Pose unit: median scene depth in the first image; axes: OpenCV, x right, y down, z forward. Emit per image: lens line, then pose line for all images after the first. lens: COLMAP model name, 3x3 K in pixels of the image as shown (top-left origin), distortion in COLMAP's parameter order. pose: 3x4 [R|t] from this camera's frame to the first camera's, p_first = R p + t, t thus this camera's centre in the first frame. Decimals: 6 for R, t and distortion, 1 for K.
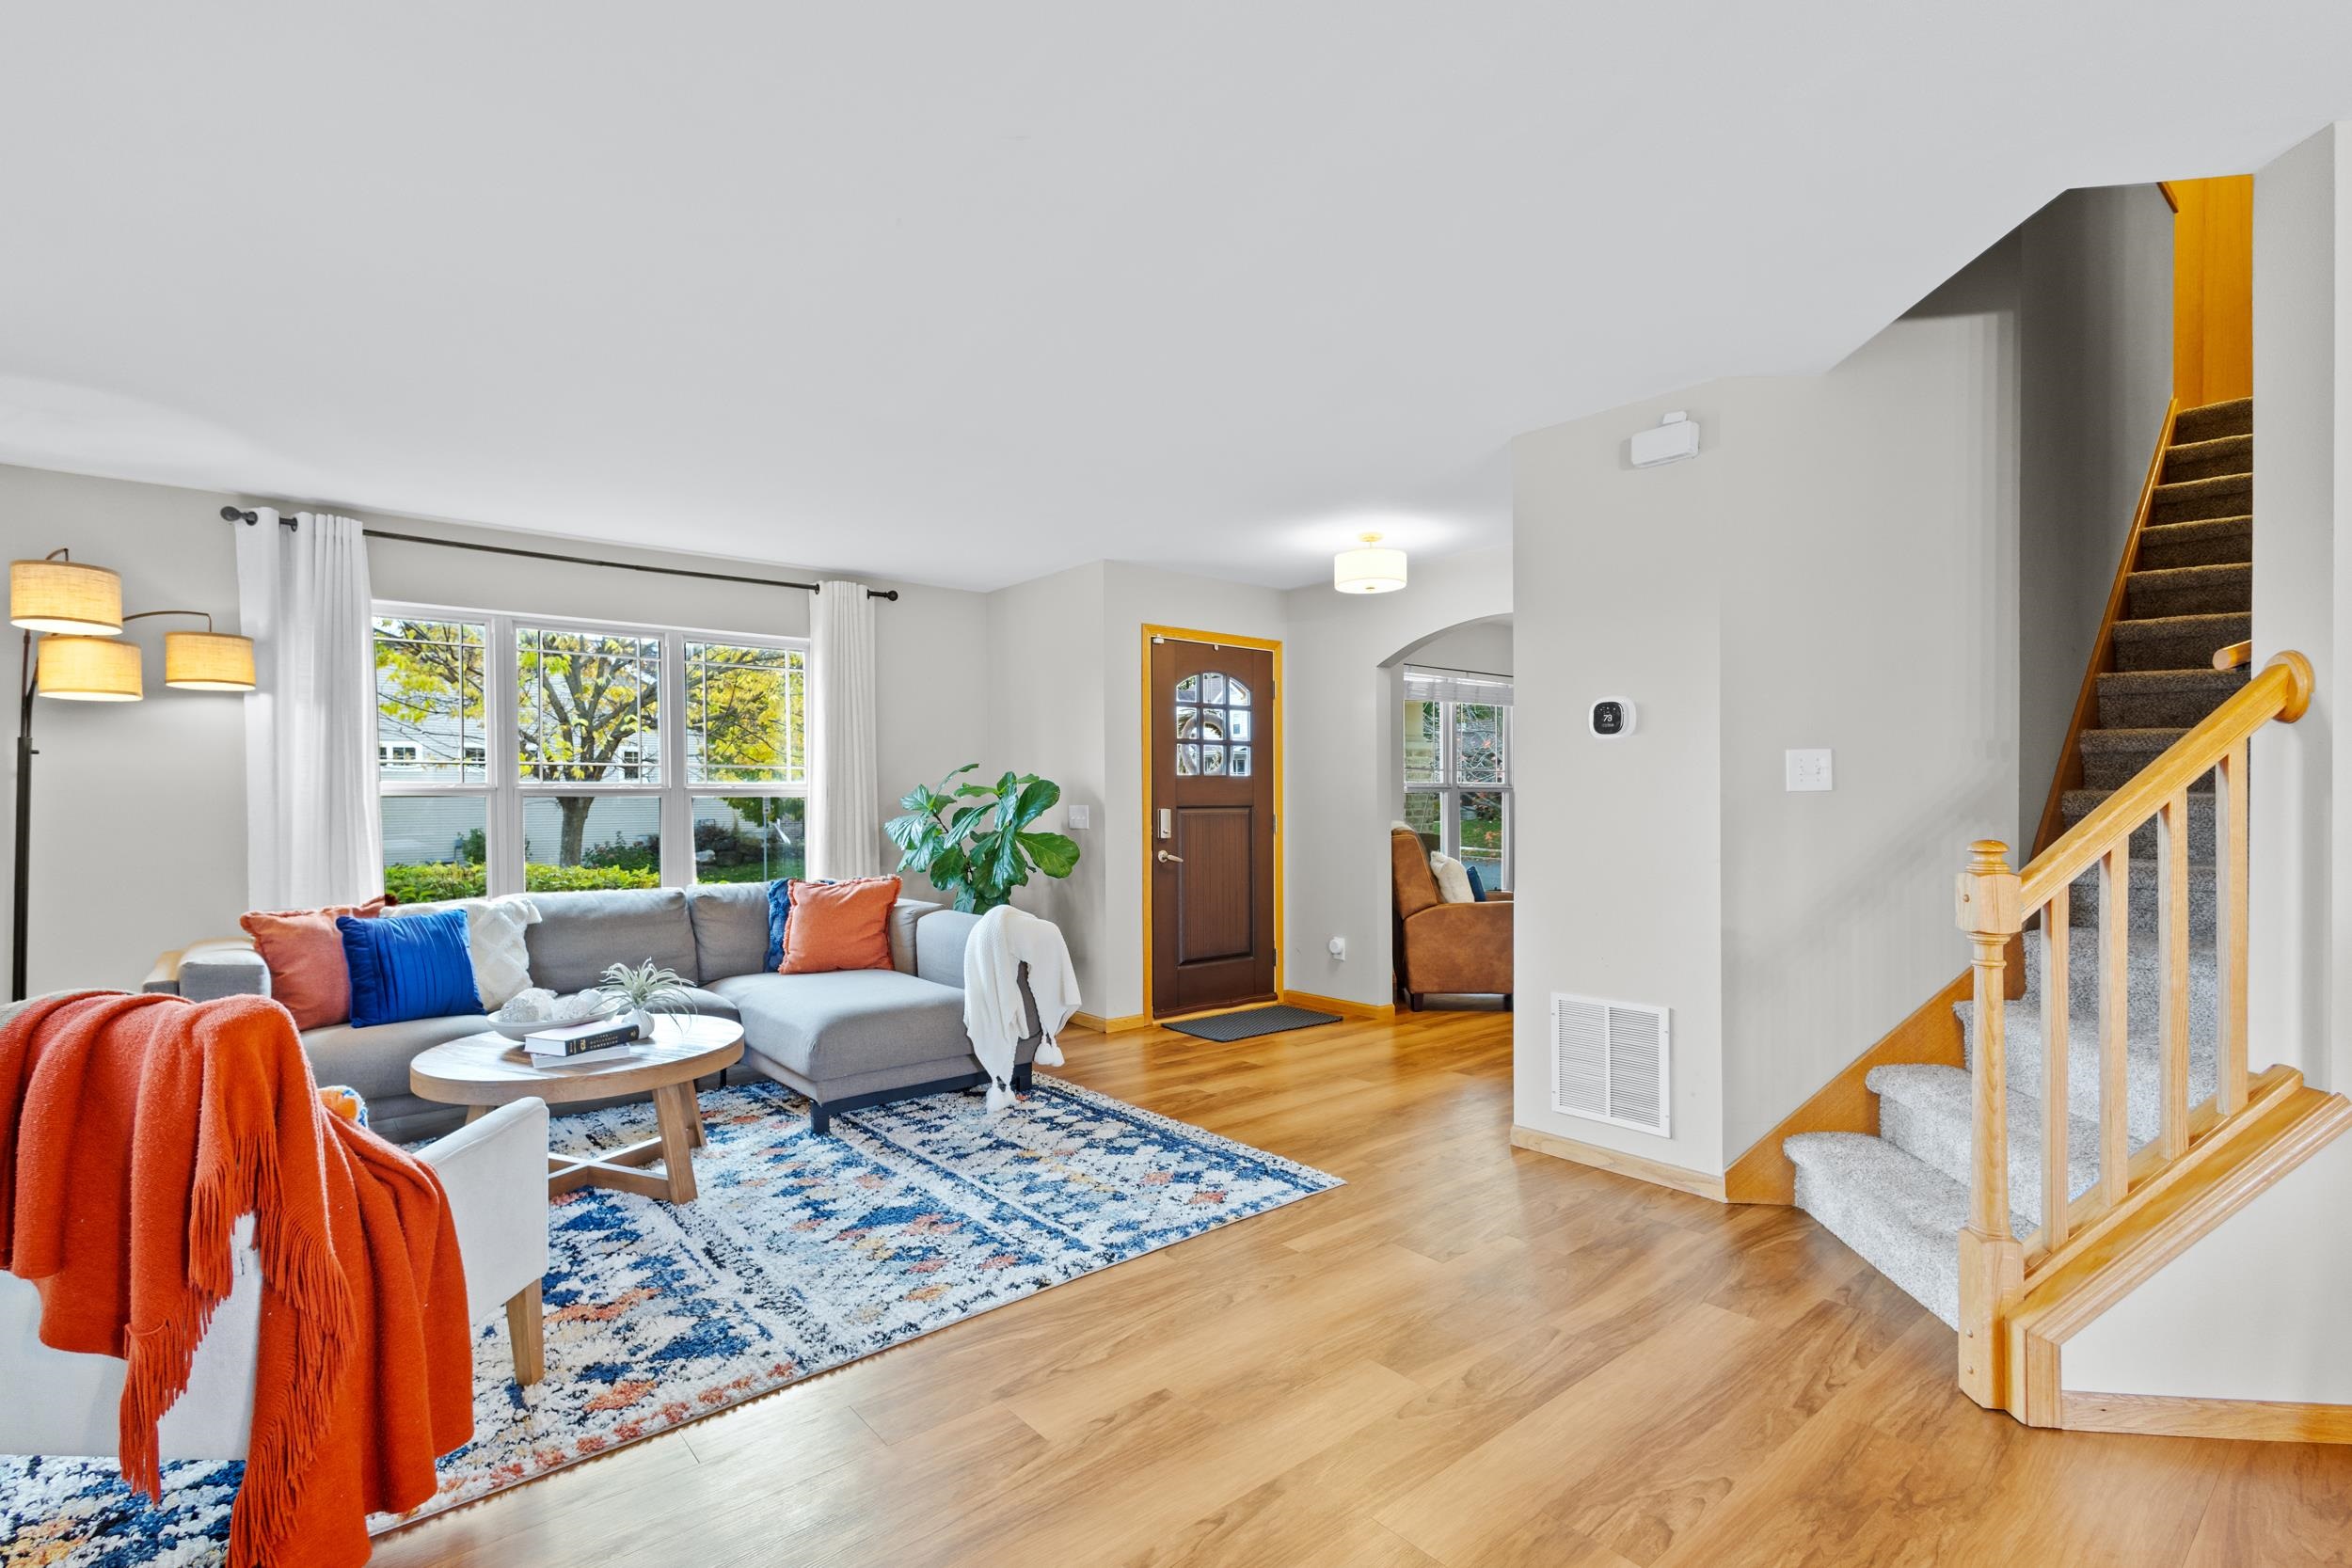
lens RADIAL K [[1081.3, 0, 1169.0], [0, 1081.3, 785.1], [0, 0, 1]] dist [0.007509, -0.000566]
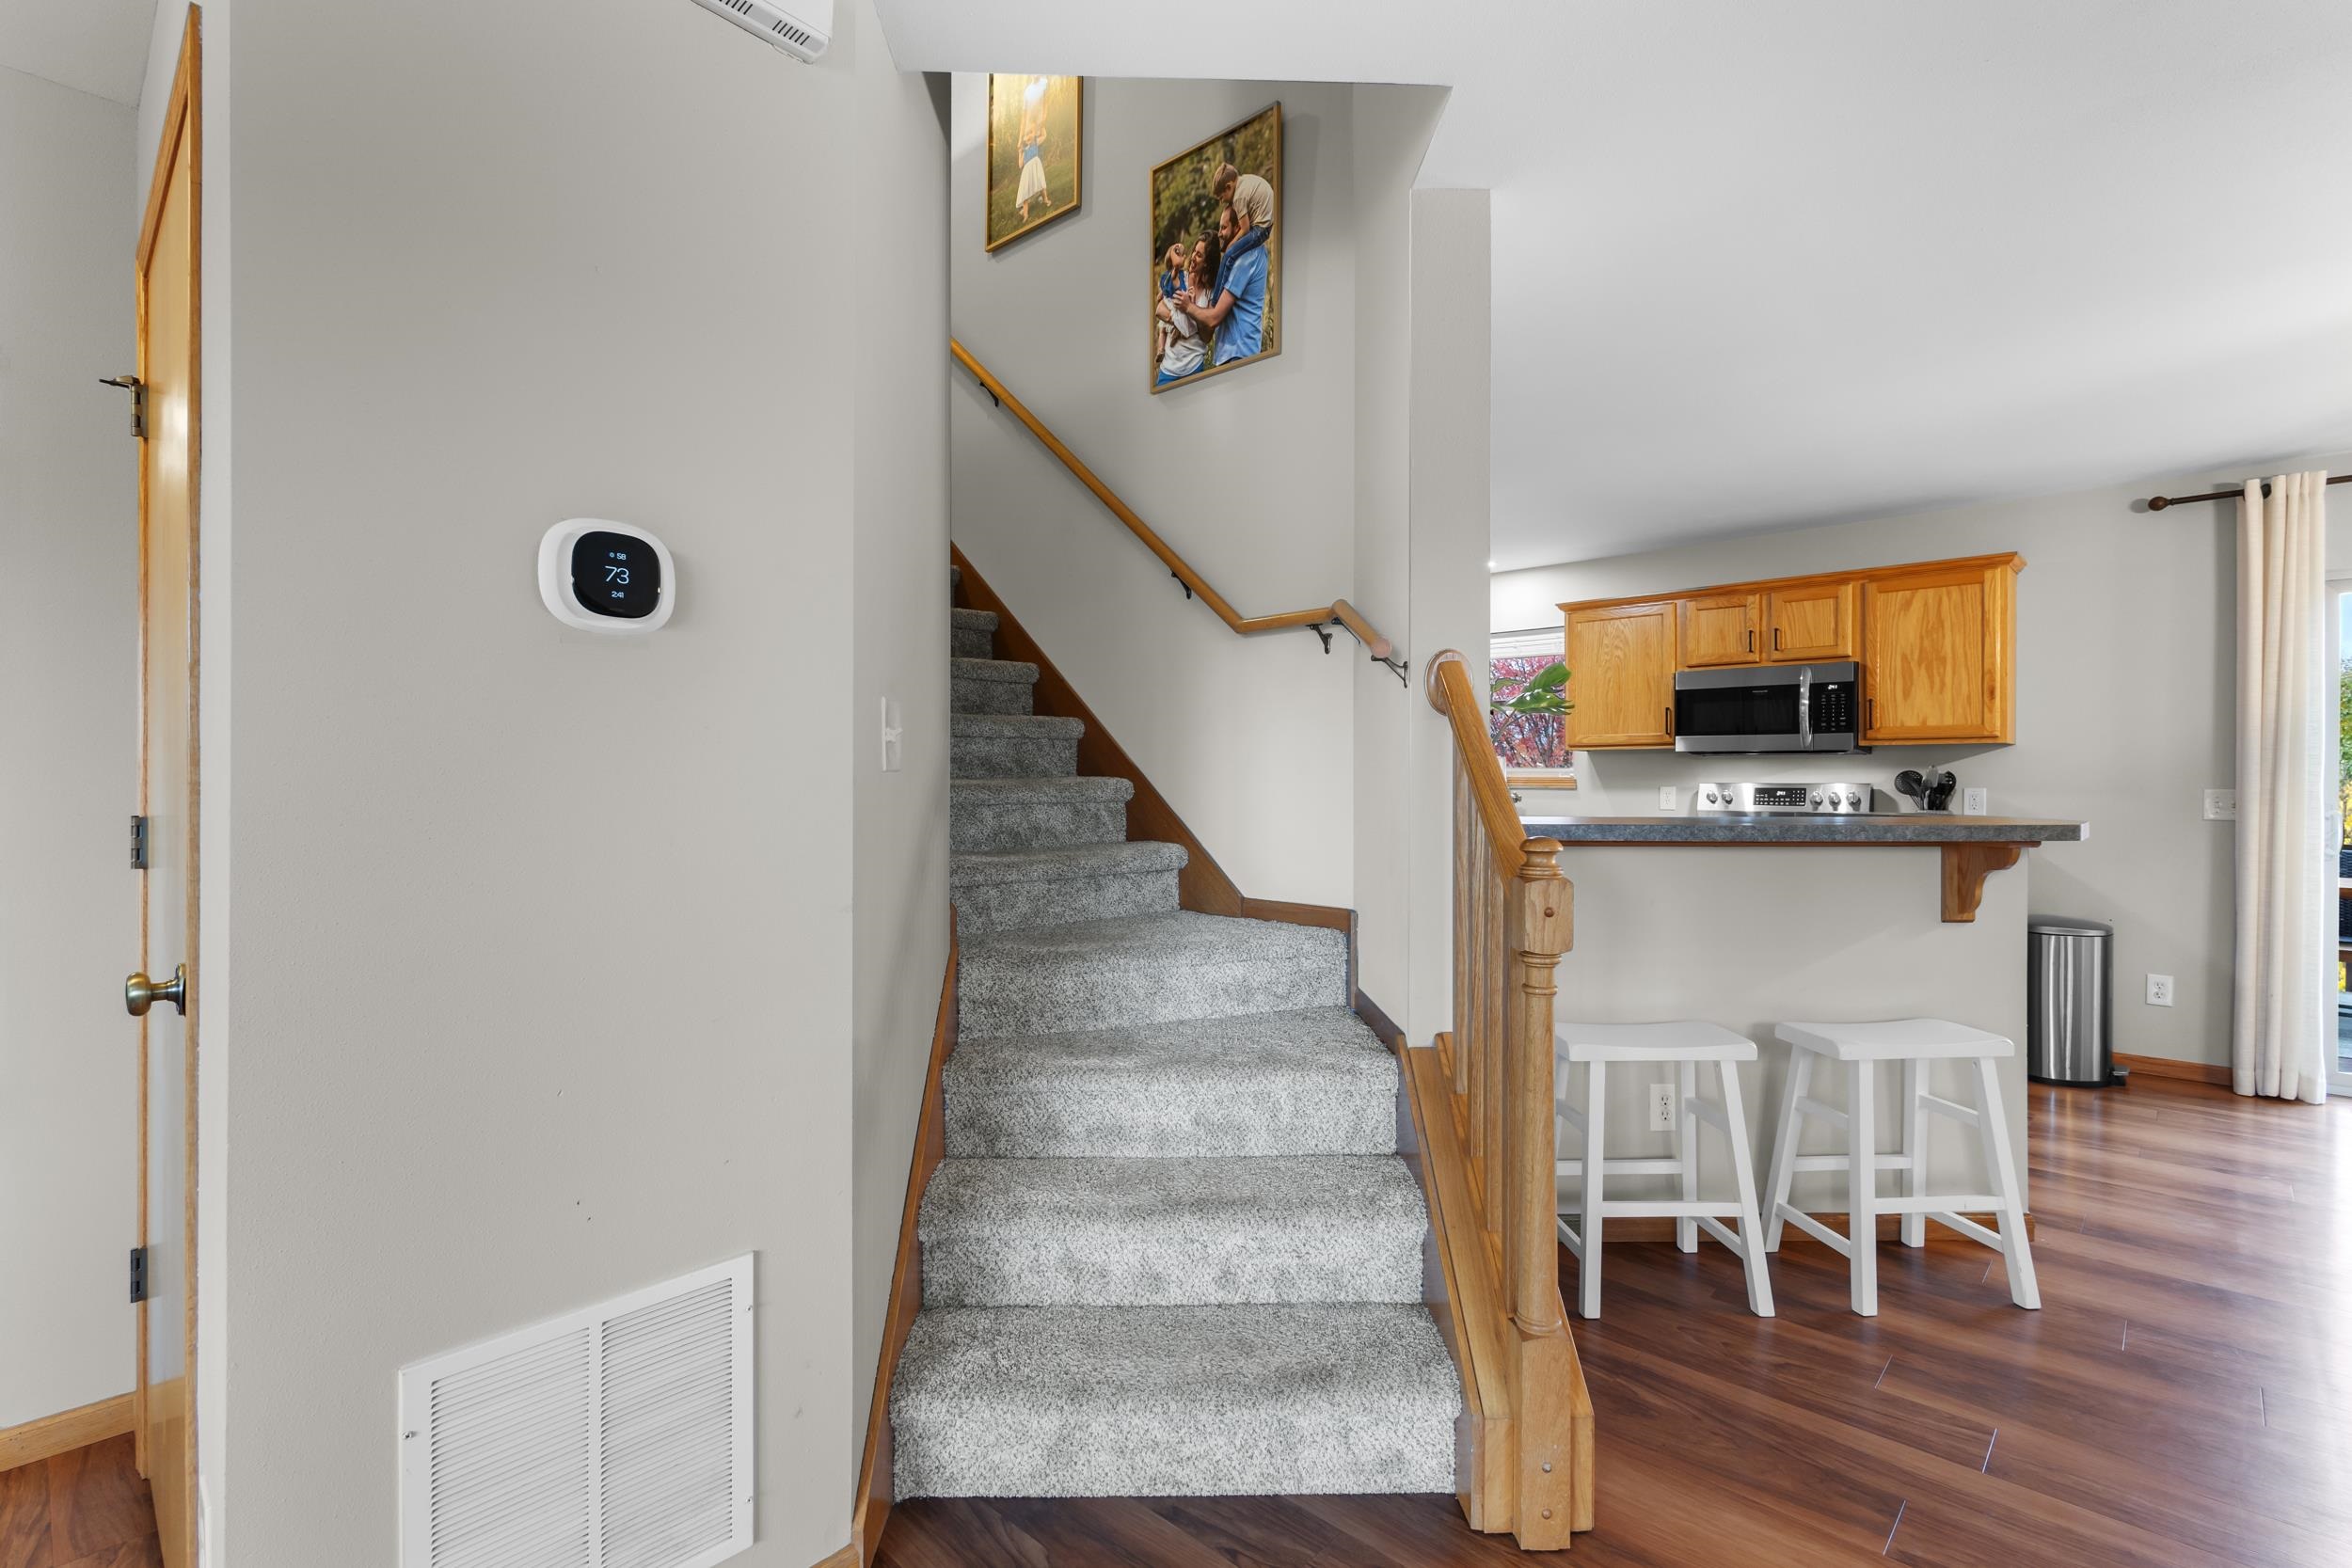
lens RADIAL K [[1081.3, 0, 1169.0], [0, 1081.3, 785.1], [0, 0, 1]] dist [0.007509, -0.000566]
pose [[-0.107766, -0.003492, 0.994170, -0.002079], [-0.013544, 0.999906, 0.002044, 0.011248], [-0.994084, -0.013245, -0.107803, 0.971149]]
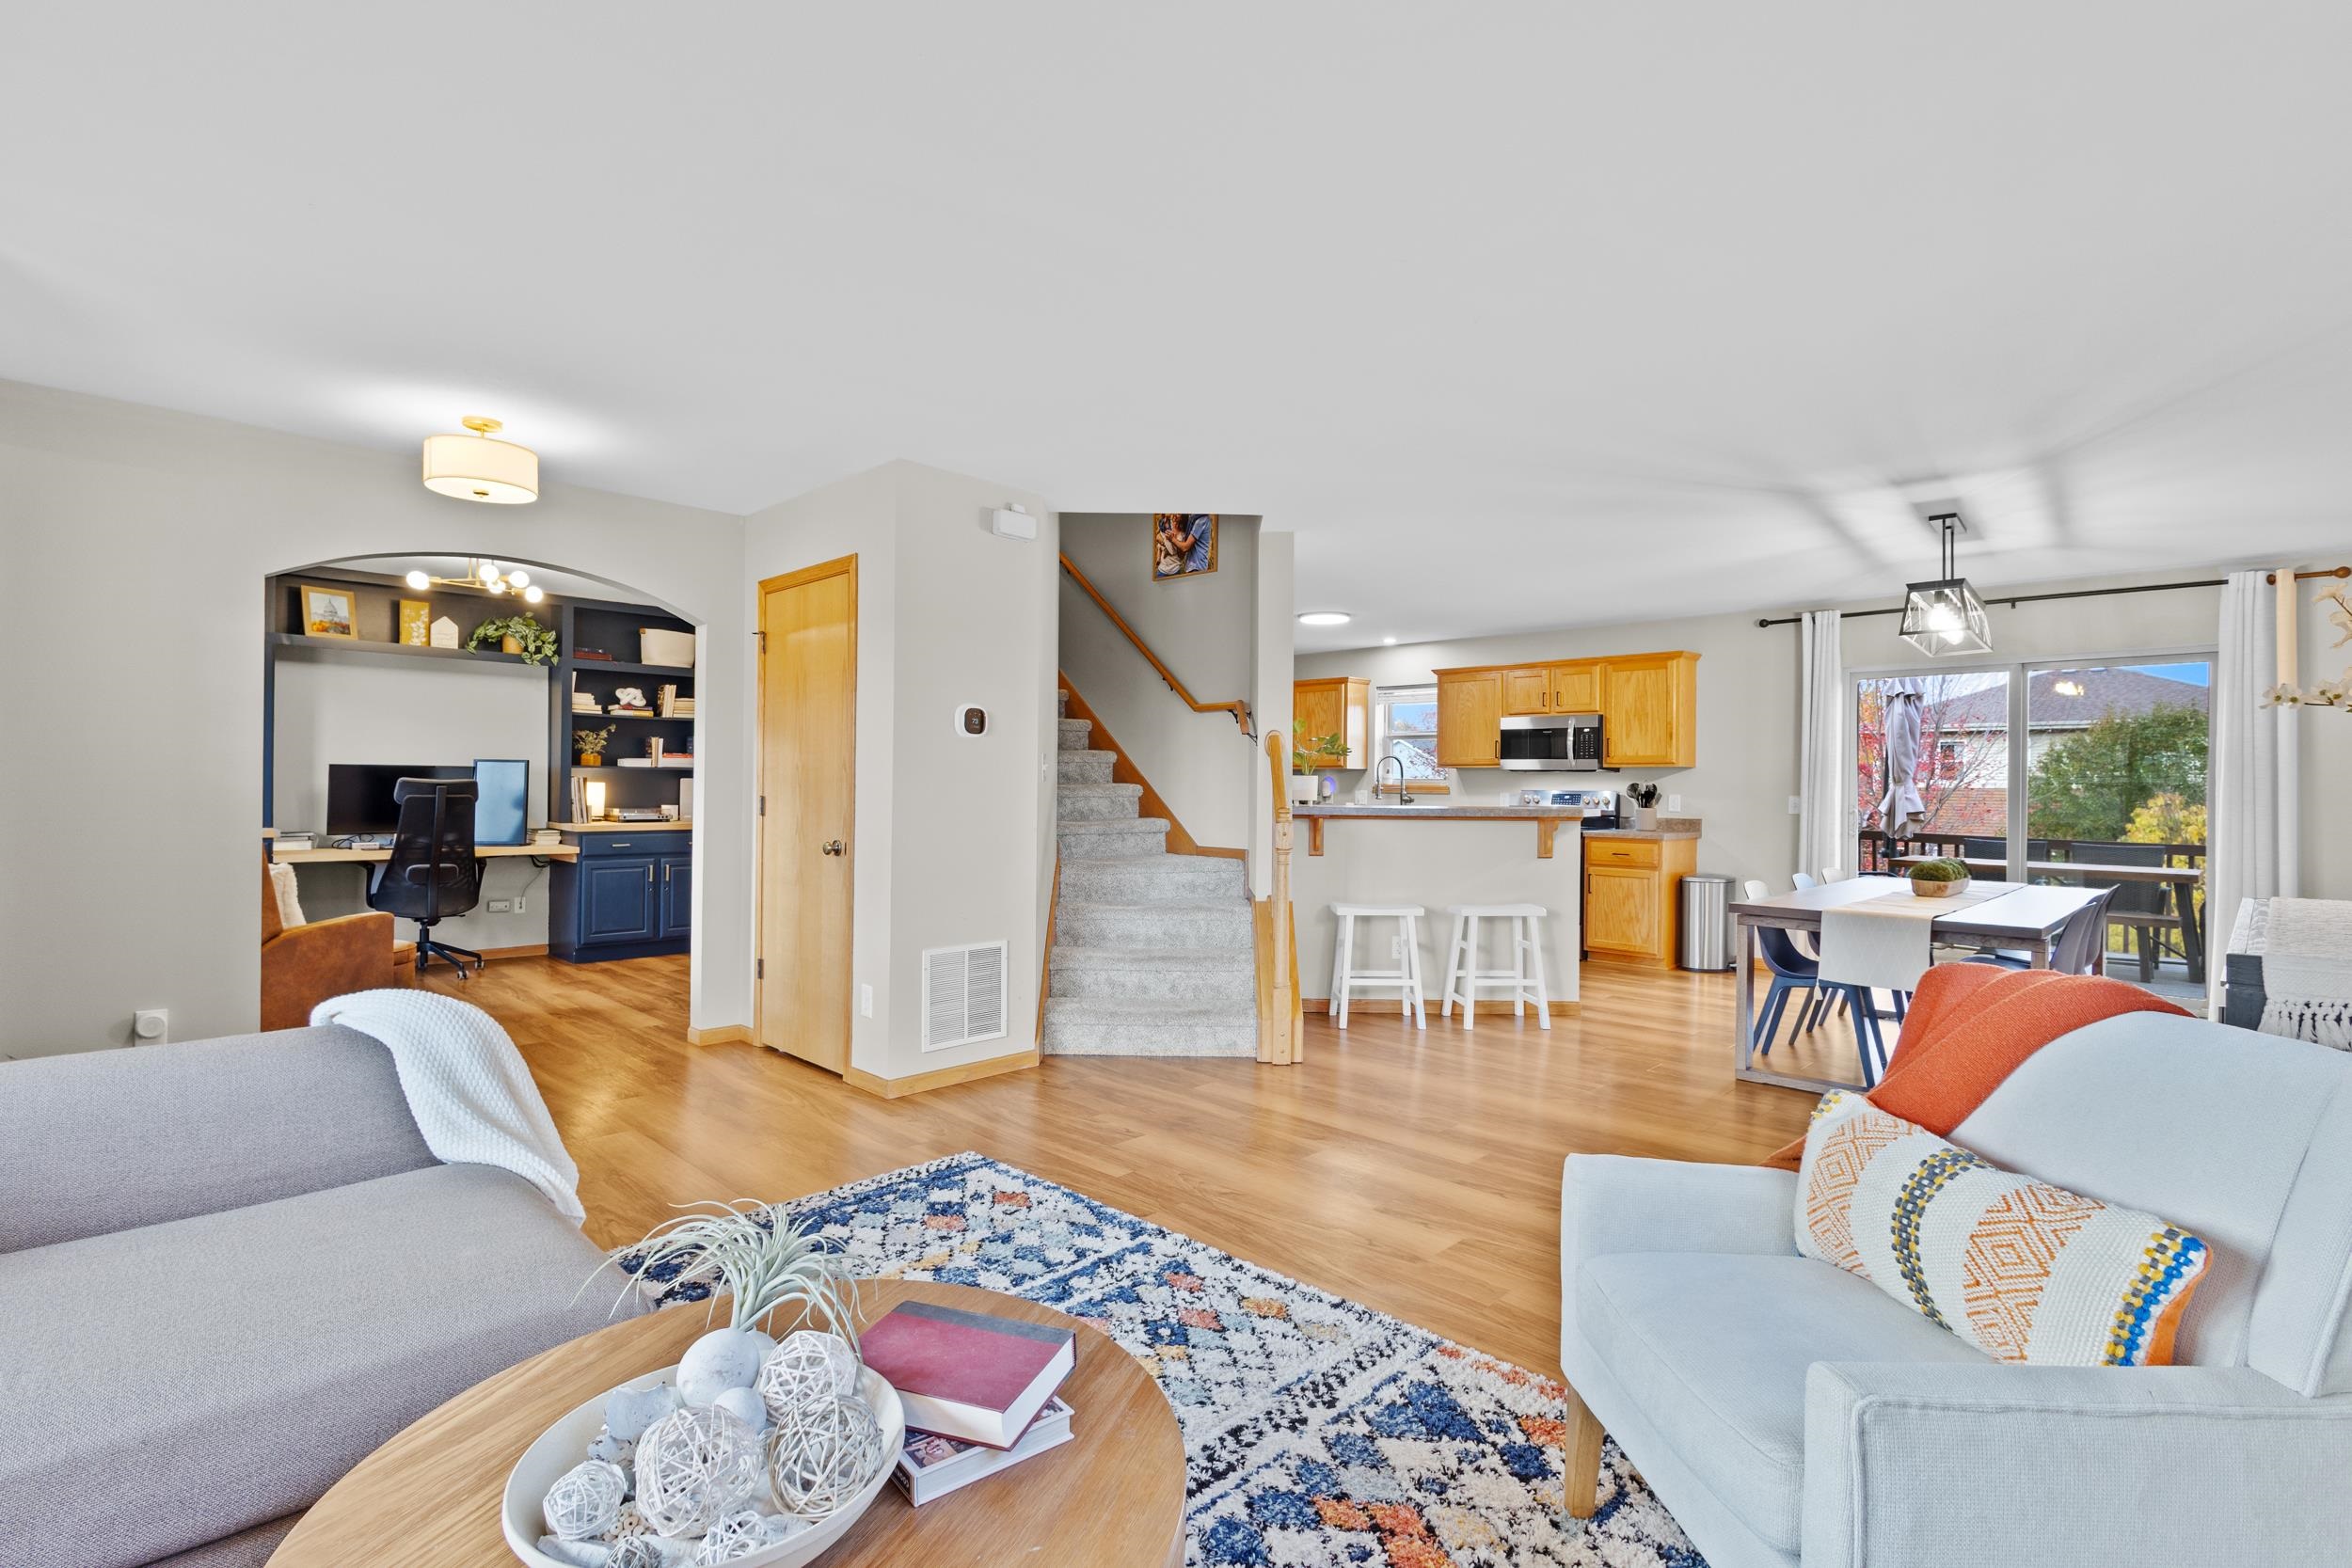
lens RADIAL K [[1081.3, 0, 1169.0], [0, 1081.3, 785.1], [0, 0, 1]] dist [0.007509, -0.000566]
pose [[-0.079739, 0.001129, 0.996815, -0.996848], [-0.020635, 0.999783, -0.002783, 0.013170], [-0.996602, -0.020791, -0.079699, 1.004345]]
